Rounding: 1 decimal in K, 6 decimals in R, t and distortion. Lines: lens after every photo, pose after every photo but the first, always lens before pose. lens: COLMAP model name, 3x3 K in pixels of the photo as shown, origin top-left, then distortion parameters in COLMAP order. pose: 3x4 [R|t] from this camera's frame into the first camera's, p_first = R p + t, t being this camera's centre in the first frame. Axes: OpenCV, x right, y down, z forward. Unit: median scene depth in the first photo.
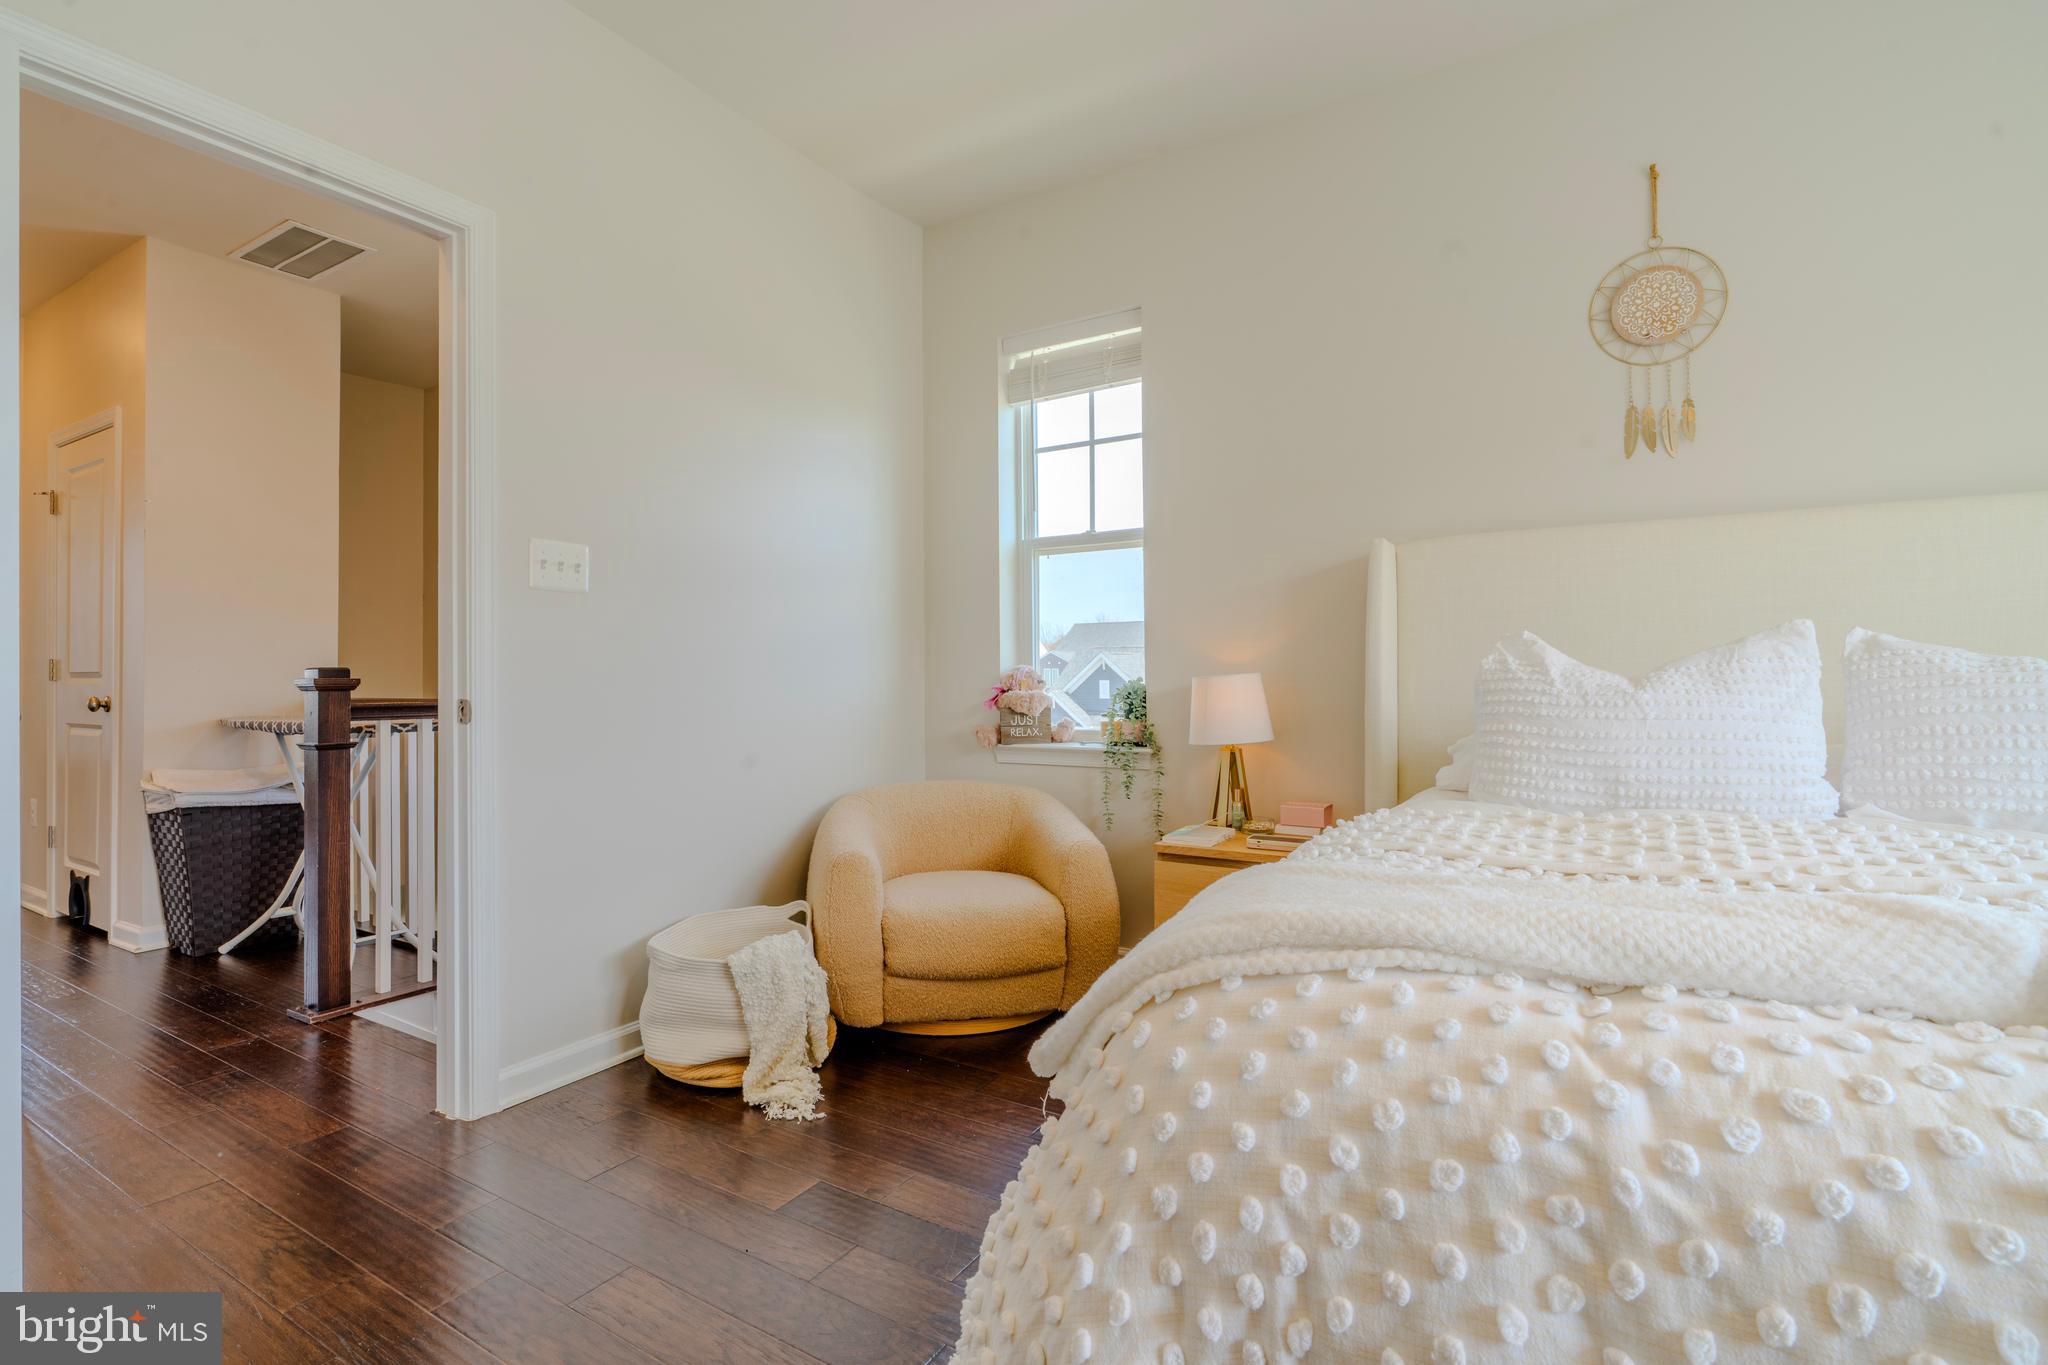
lens RADIAL K [[951.8, 0, 1023.2], [0, 951.8, 679.1], [0, 0, 1]] dist [-0.002596, -0.000810]
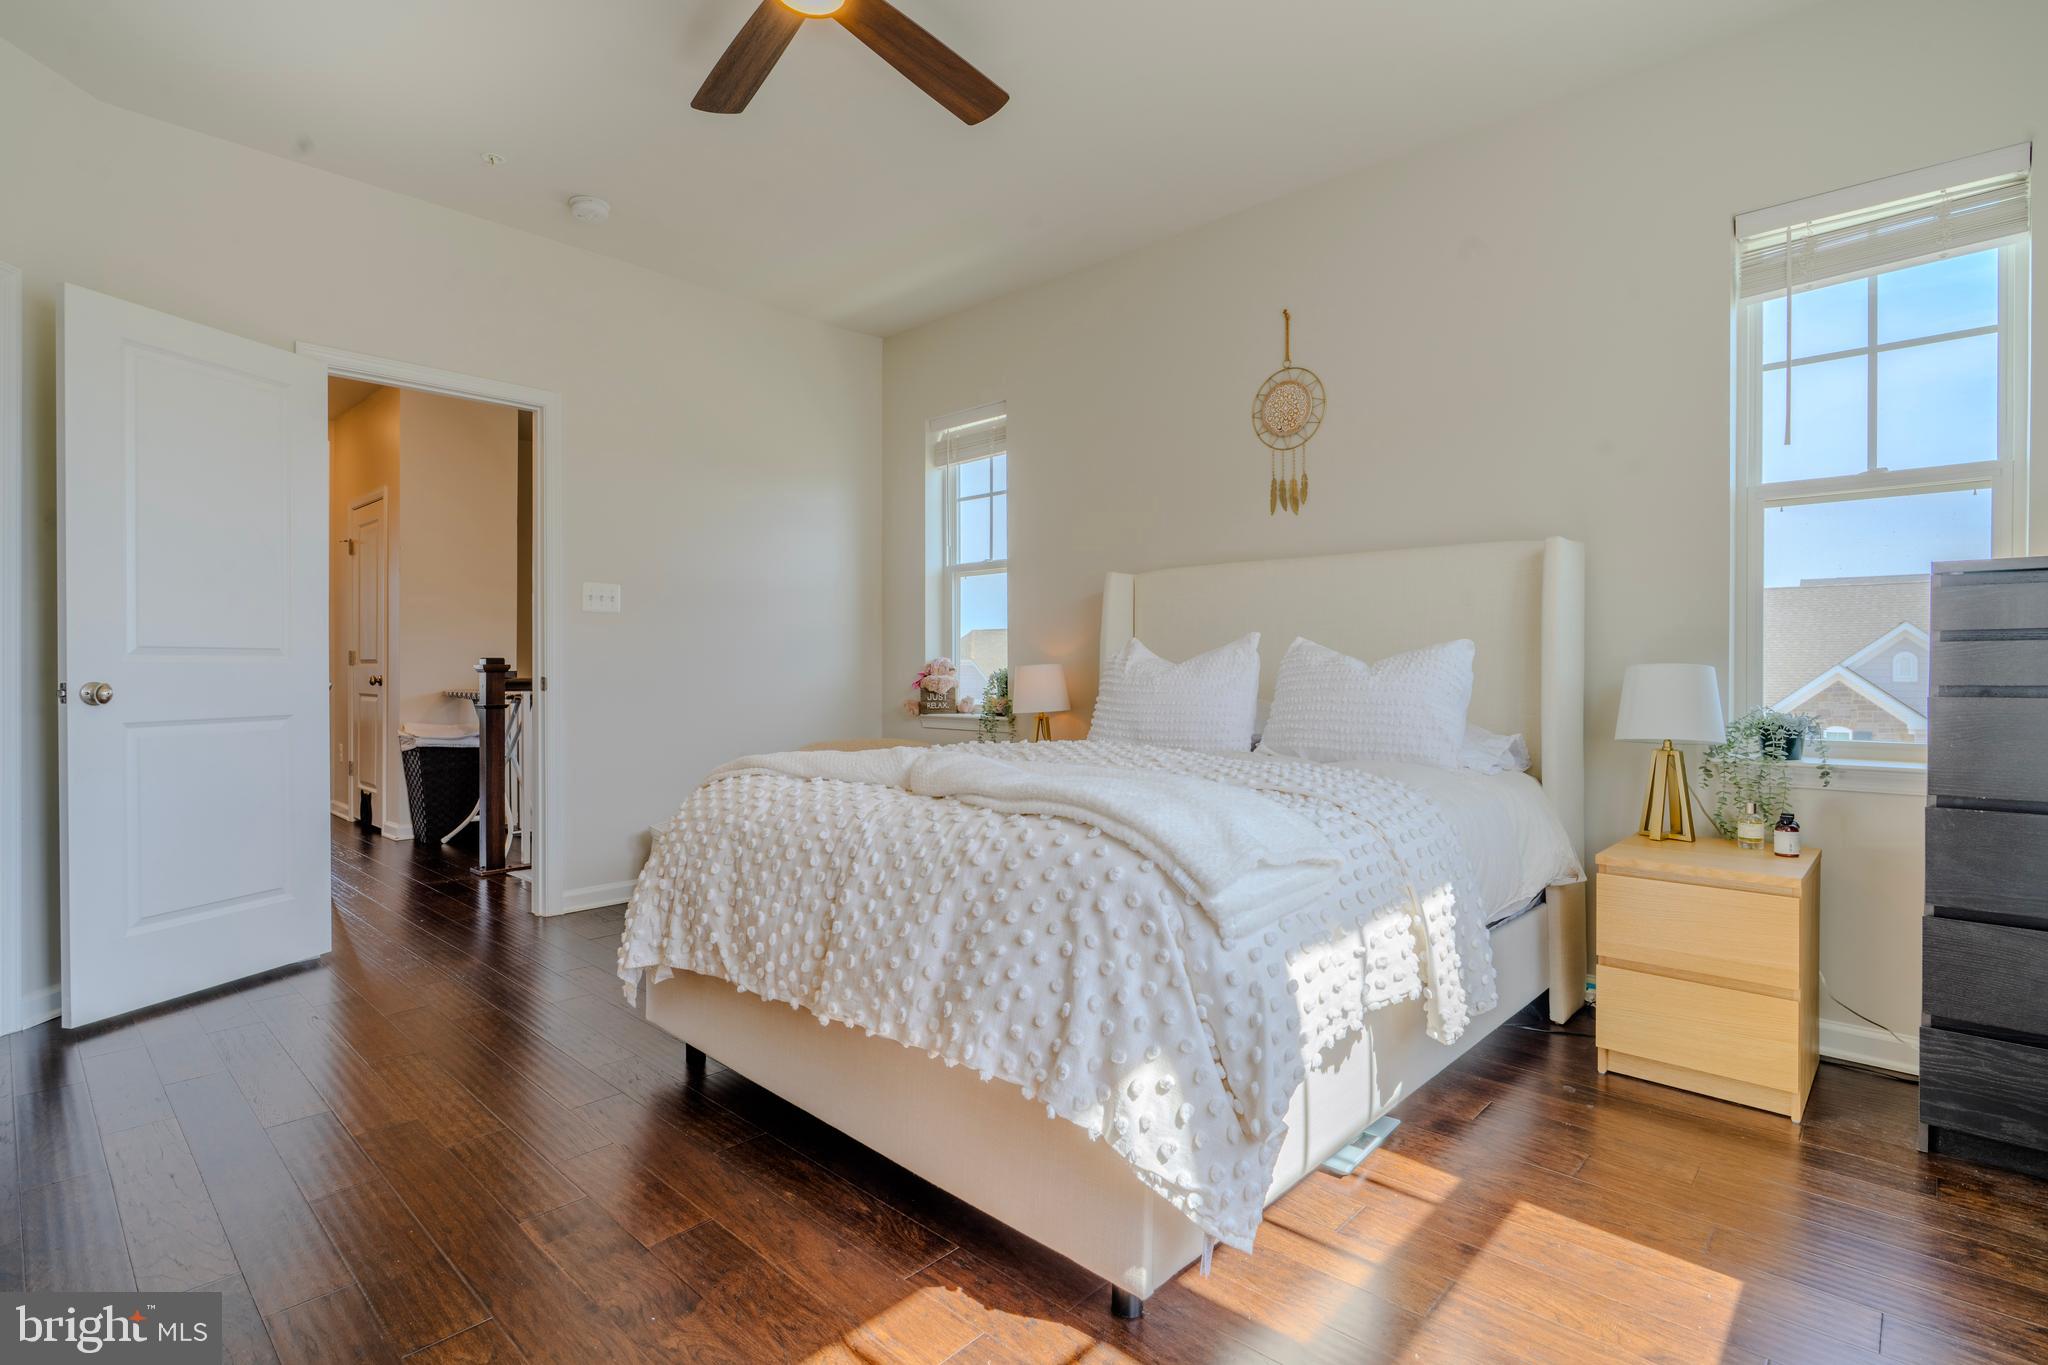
lens RADIAL K [[984.1, 0, 1024.0], [0, 984.1, 682.5], [0, 0, 1]] dist [-0.003262, -0.000449]
pose [[0.979379, 0.008621, -0.201846, 0.415091], [-0.005697, 0.999870, 0.015067, -0.000460], [0.201950, -0.013606, 0.979301, -0.383311]]
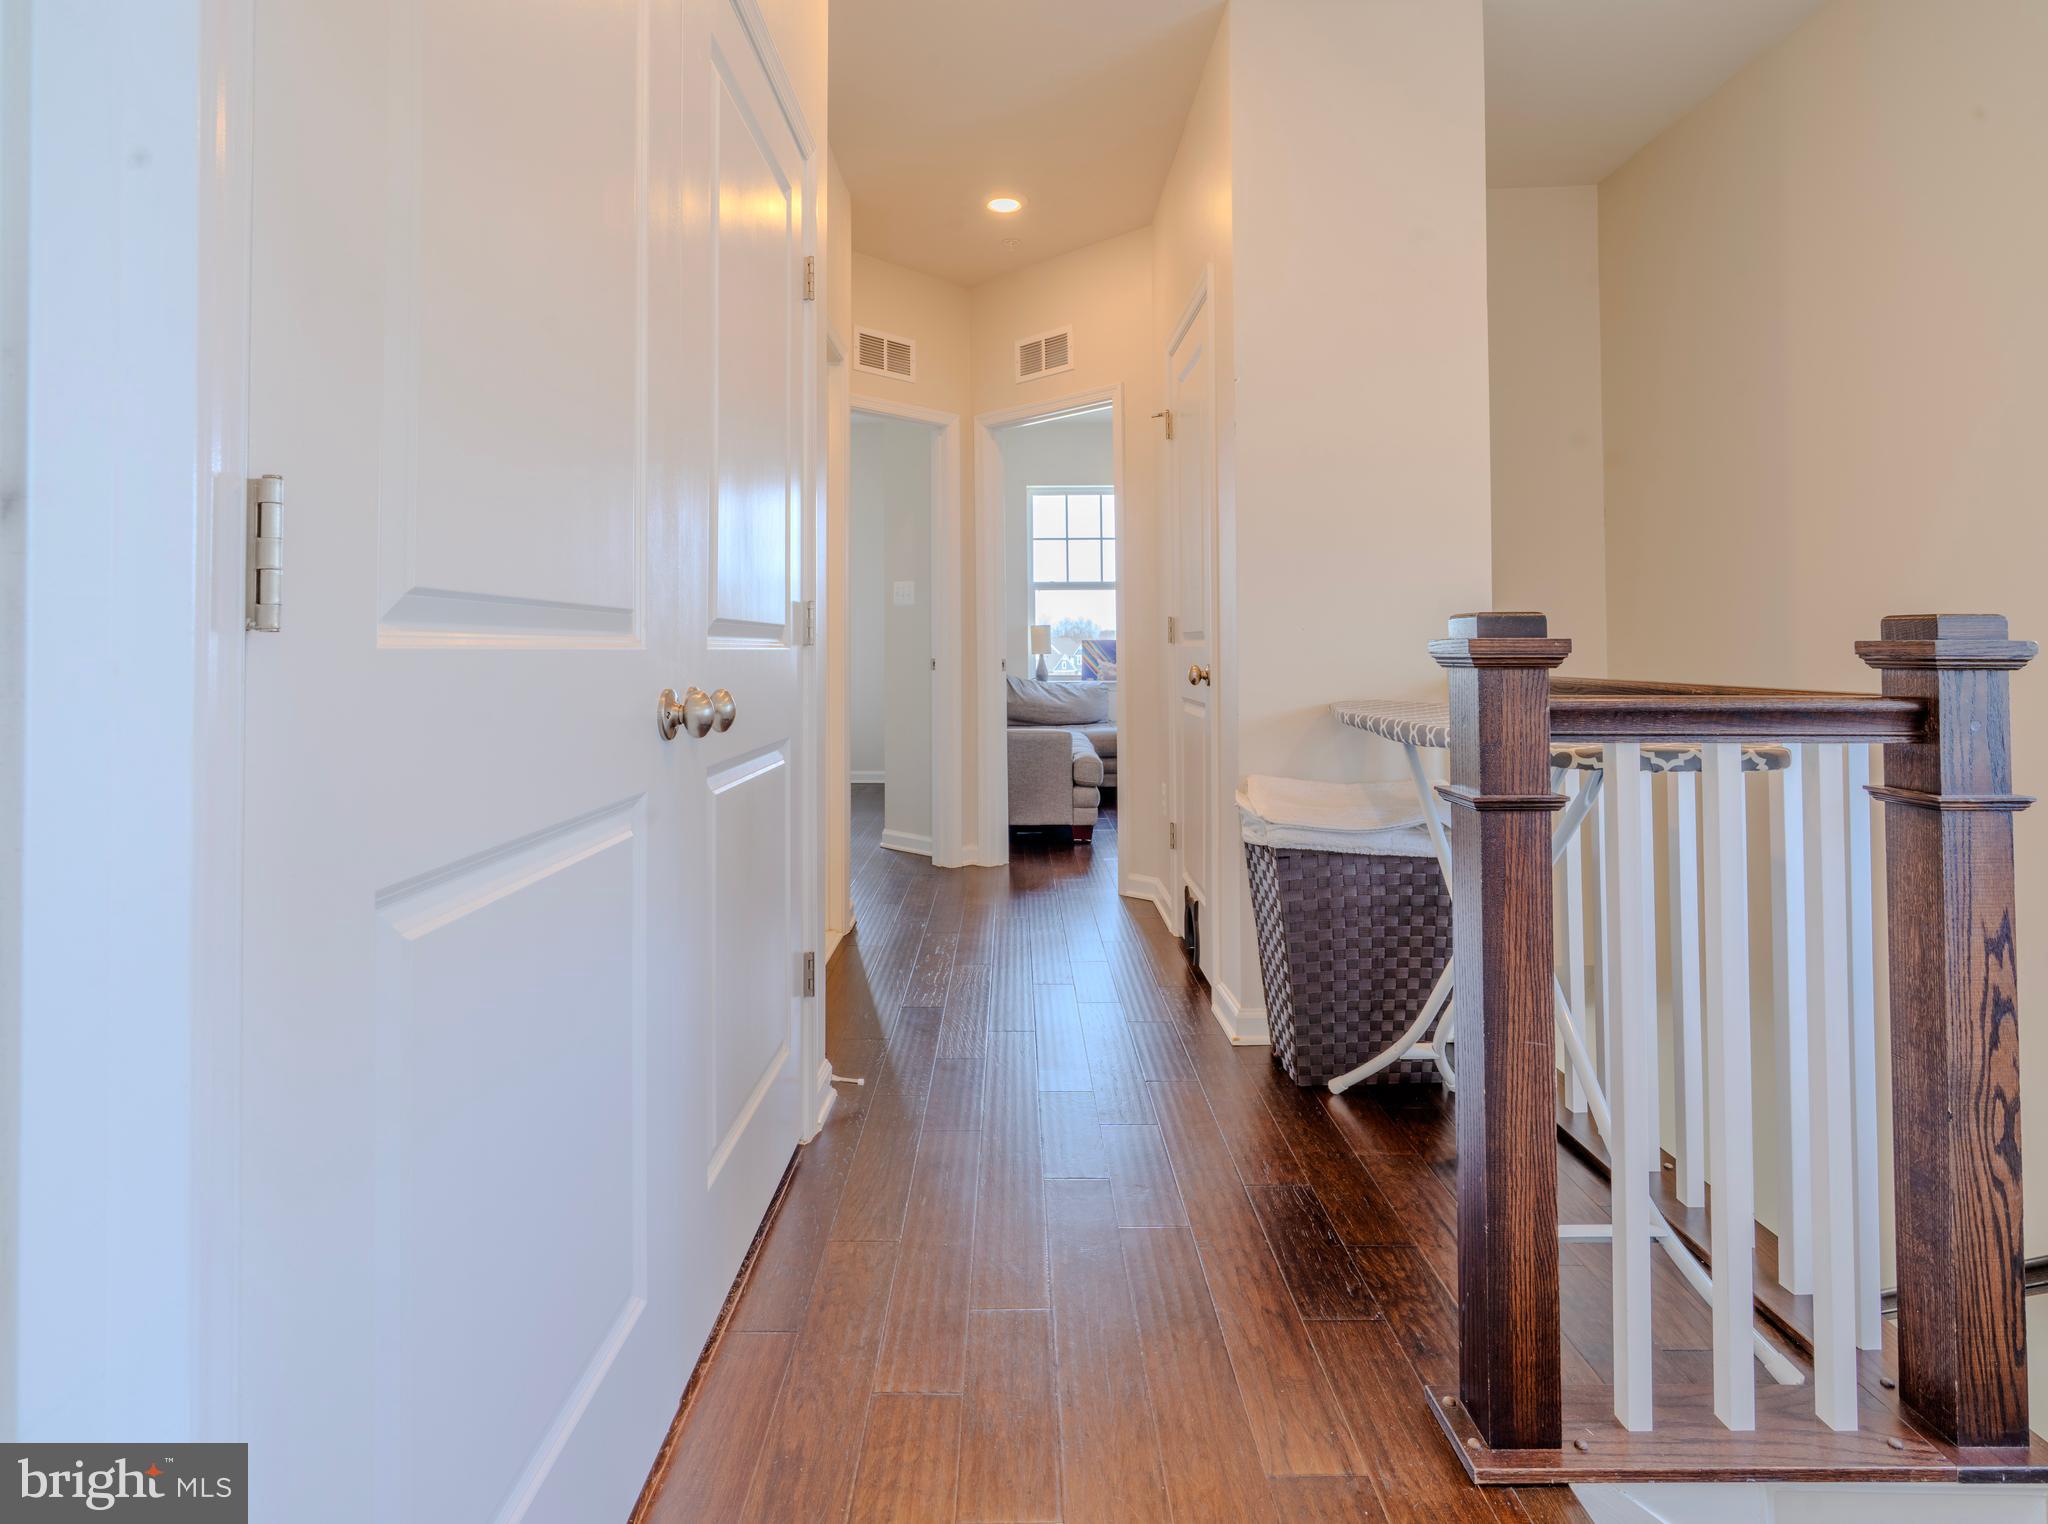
lens RADIAL K [[1070.4, 0, 969.9], [0, 1070.4, 610.2], [0, 0, 1]] dist [-0.003354, -0.000187]
pose [[0.488793, -0.028815, -0.871924, -0.367711], [0.005574, 0.999537, -0.029907, -0.000303], [0.872382, 0.009758, 0.488727, 0.479865]]
